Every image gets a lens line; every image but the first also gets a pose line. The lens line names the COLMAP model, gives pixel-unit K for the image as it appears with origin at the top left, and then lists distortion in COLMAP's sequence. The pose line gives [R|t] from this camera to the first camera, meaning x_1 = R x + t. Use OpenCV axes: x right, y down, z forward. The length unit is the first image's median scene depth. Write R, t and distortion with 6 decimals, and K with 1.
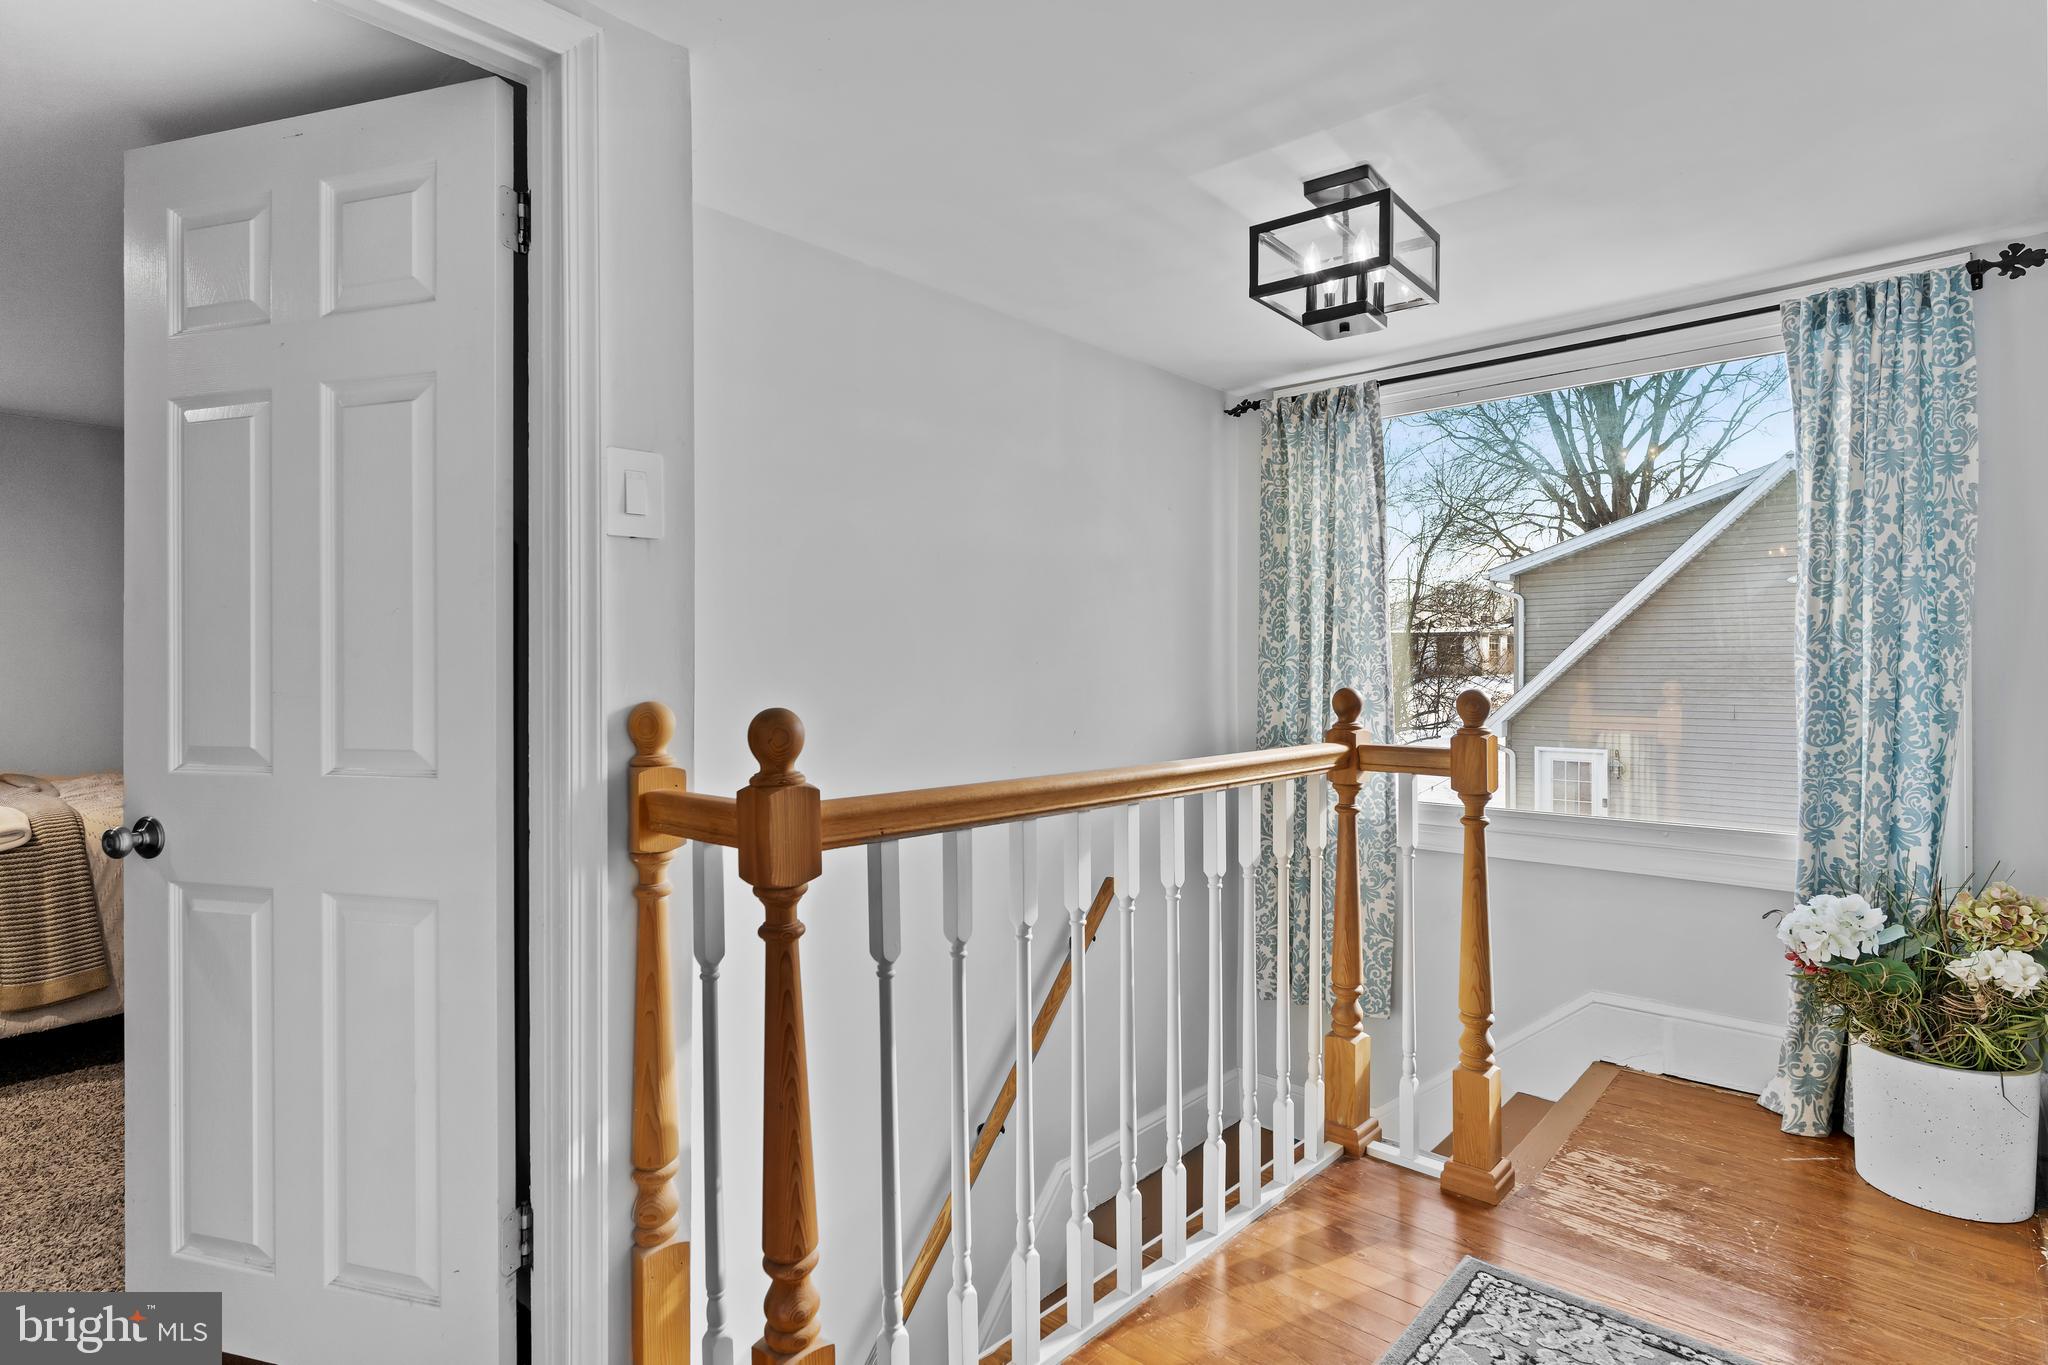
lens RADIAL K [[1046.3, 0, 1014.3], [0, 1046.3, 683.0], [0, 0, 1]] dist [-0.005587, 0.000132]
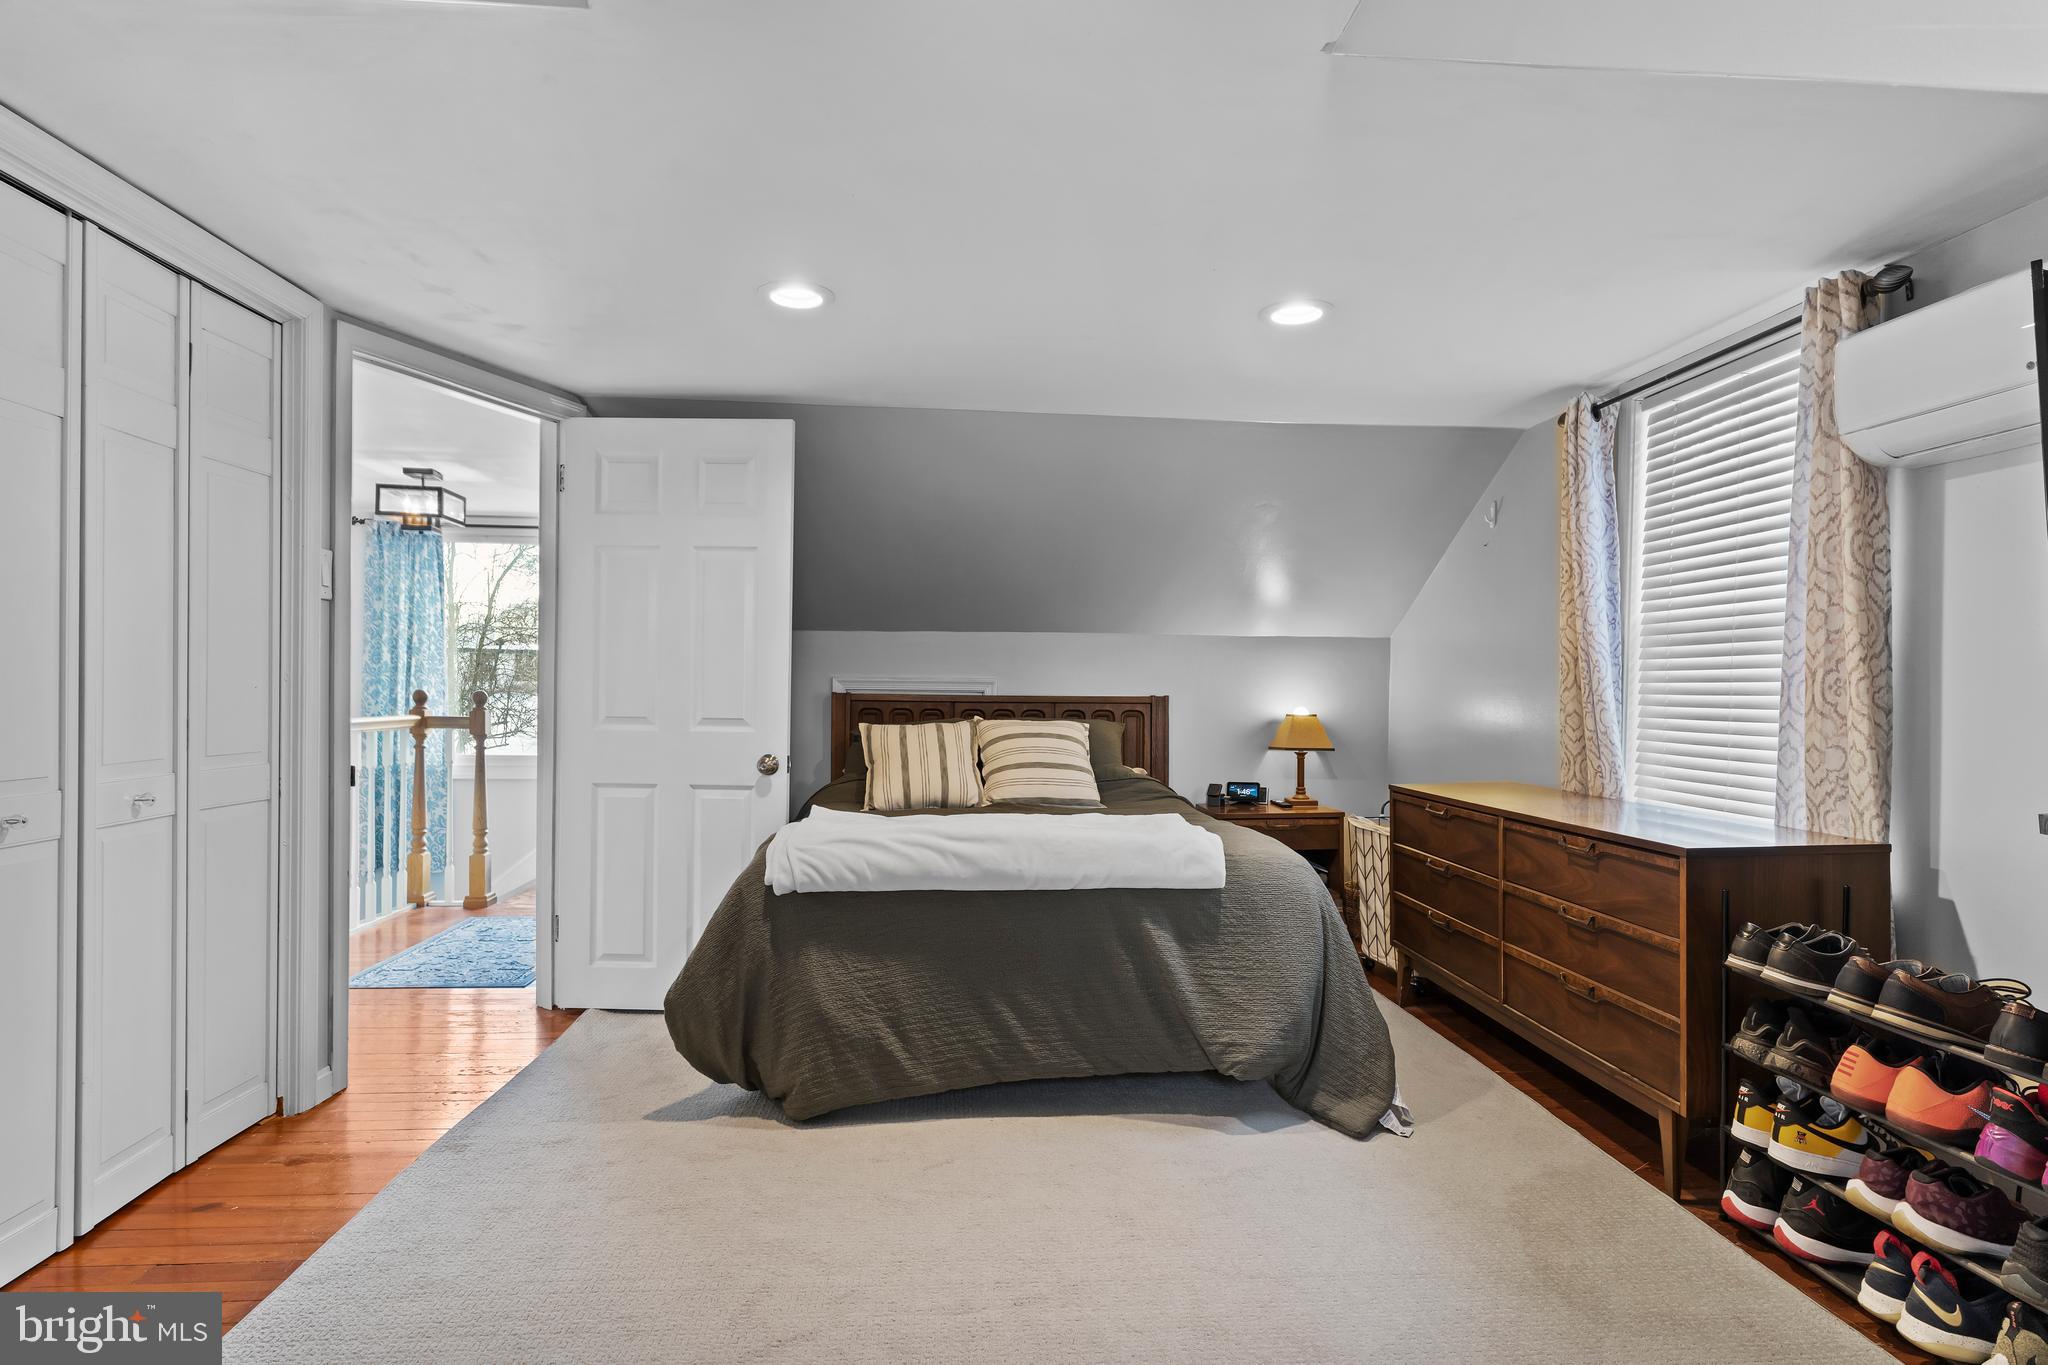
lens RADIAL K [[1046.3, 0, 1005.8], [0, 1046.3, 692.4], [0, 0, 1]] dist [-0.005587, 0.000132]
pose [[0.681438, 0.011154, 0.731791, -0.307715], [-0.006096, 0.999936, -0.009565, 0.016758], [-0.731850, 0.002057, 0.681462, -0.955024]]
